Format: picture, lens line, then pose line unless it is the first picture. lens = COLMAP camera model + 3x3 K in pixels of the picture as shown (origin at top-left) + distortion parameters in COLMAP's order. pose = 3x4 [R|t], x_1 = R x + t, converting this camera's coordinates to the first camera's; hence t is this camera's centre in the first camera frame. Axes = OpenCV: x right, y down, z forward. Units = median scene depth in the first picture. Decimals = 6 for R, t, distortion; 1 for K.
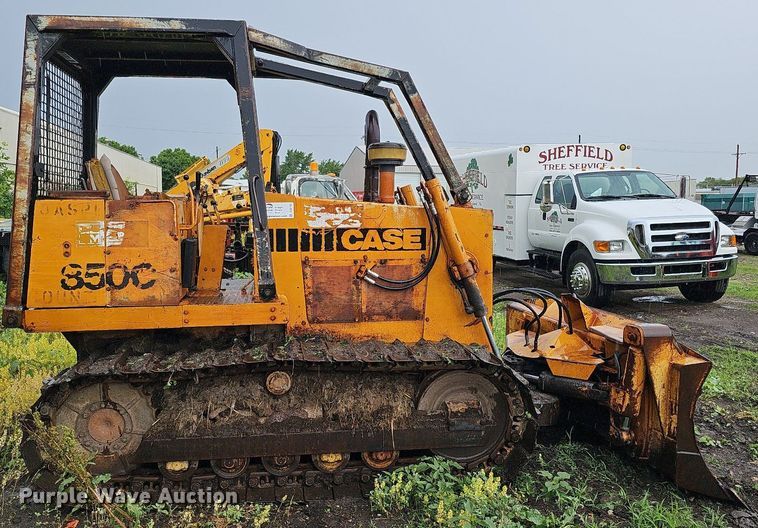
lens RADIAL K [[671.2, 0, 343.6], [0, 671.2, 264.4], [0, 0, 1]] dist [0.106973, -0.153029]
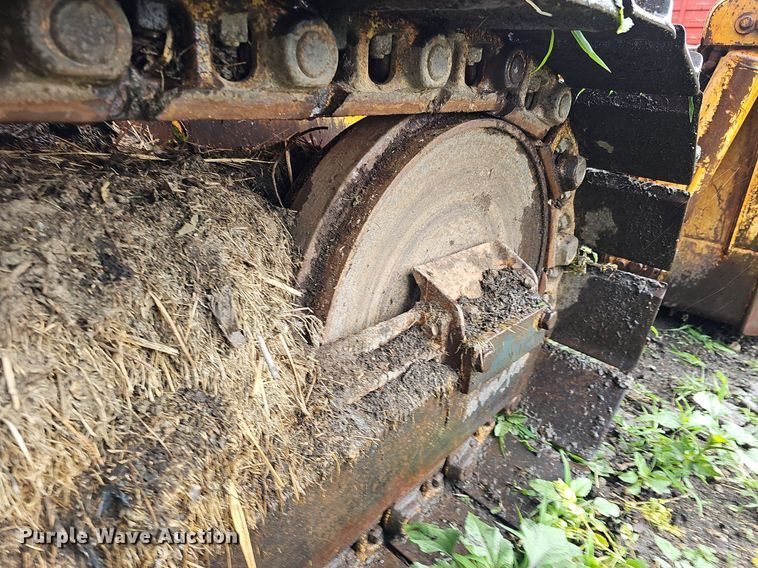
lens RADIAL K [[499.4, 0, 382.6], [0, 499.4, 287.1], [0, 0, 1]] dist [0.045175, -0.033207]
pose [[0.743888, -0.218005, 0.631748, 0.032596], [-0.001807, 0.944639, 0.328106, 0.142766], [-0.668302, -0.245215, 0.702312, 0.821198]]
